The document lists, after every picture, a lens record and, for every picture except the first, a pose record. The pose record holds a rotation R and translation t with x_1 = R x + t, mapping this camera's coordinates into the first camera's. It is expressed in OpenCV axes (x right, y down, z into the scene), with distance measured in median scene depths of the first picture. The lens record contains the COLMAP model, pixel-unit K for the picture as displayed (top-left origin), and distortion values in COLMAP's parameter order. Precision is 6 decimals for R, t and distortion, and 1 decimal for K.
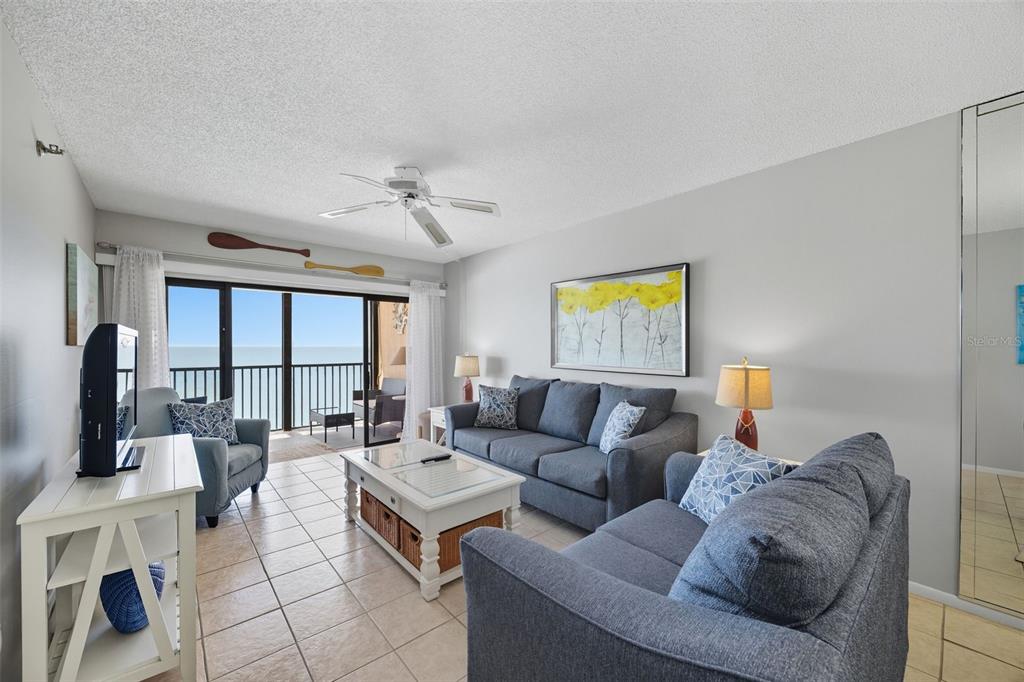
lens RADIAL K [[397.8, 0, 511.5], [0, 397.8, 346.4], [0, 0, 1]] dist [0.000611, -0.000037]
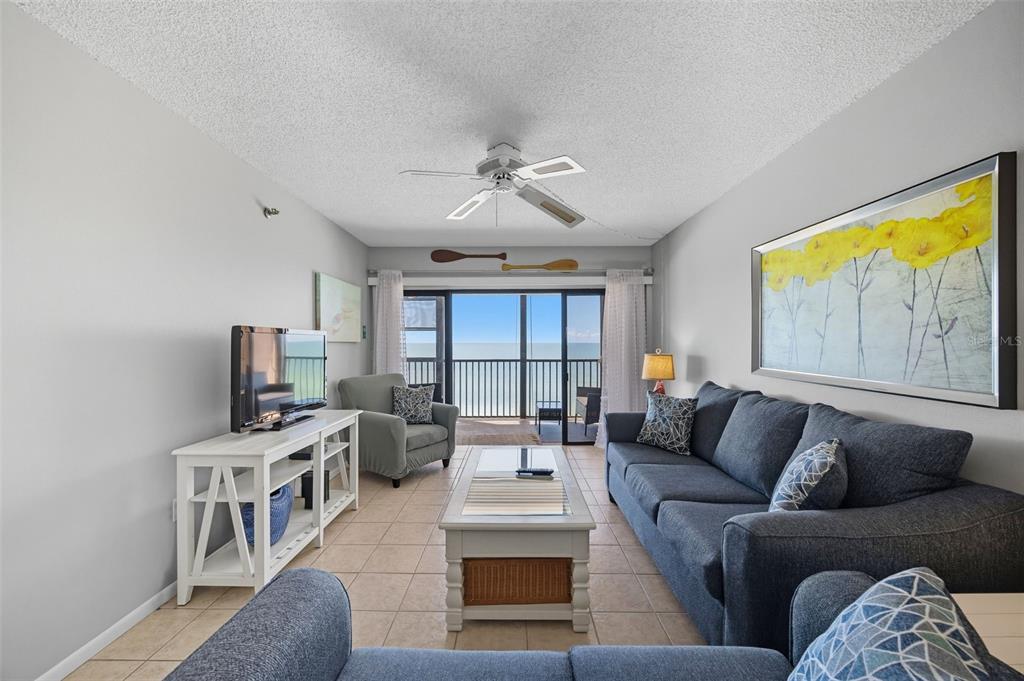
lens RADIAL K [[397.8, 0, 504.2], [0, 397.8, 346.5], [0, 0, 1]] dist [0.000611, -0.000037]
pose [[0.744199, 0.005082, -0.667938, 0.253750], [0.000700, 0.999965, 0.008387, 0.001521], [0.667957, -0.006709, 0.744169, 0.233229]]
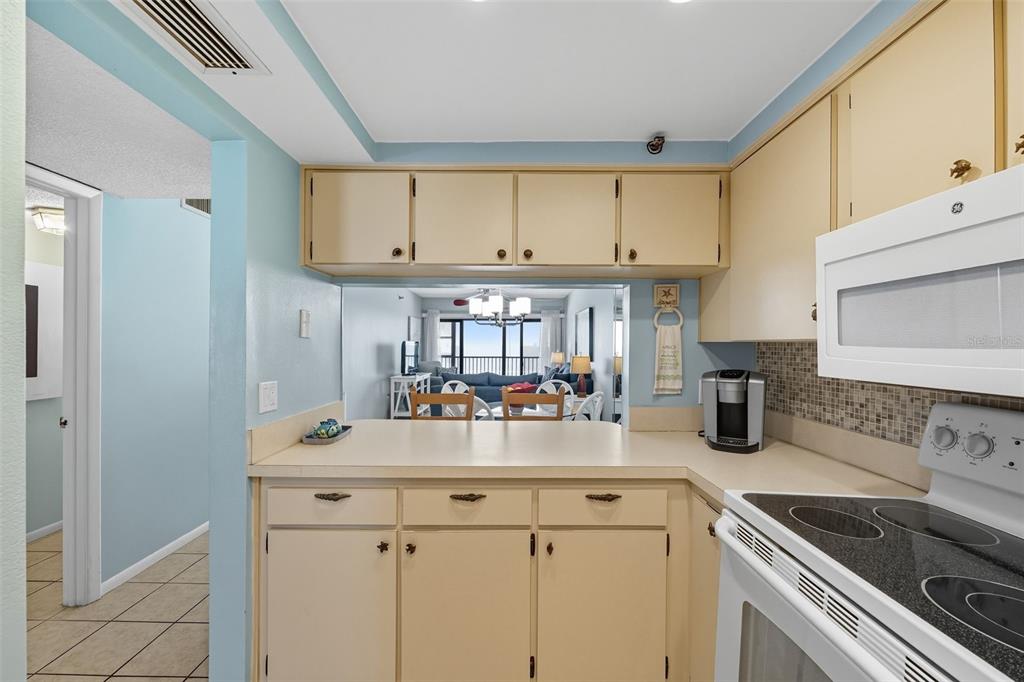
lens RADIAL K [[397.8, 0, 511.8], [0, 397.8, 343.4], [0, 0, 1]] dist [0.000611, -0.000037]
pose [[0.763070, -0.002013, -0.646313, 1.165832], [-0.003852, 0.999963, -0.007662, -0.000178], [0.646304, 0.008336, 0.763034, -0.685258]]
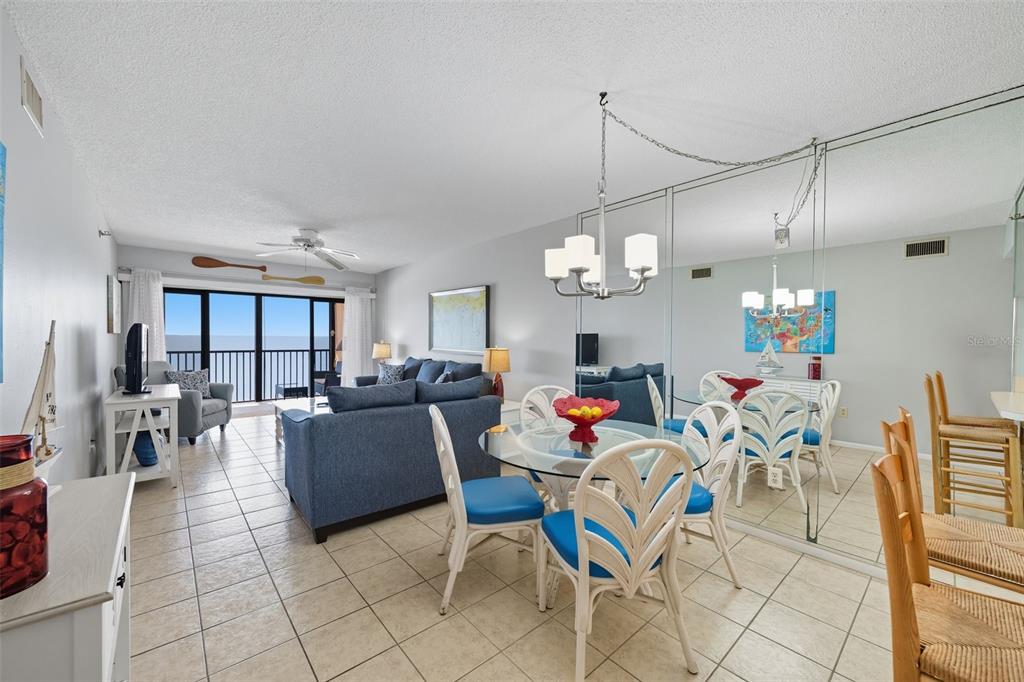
lens RADIAL K [[397.8, 0, 507.6], [0, 397.8, 344.4], [0, 0, 1]] dist [0.000611, -0.000037]
pose [[0.999966, 0.007743, -0.002997, 0.419867], [-0.007696, 0.999852, 0.015378, 0.003756], [0.003115, -0.015354, 0.999877, -0.481854]]
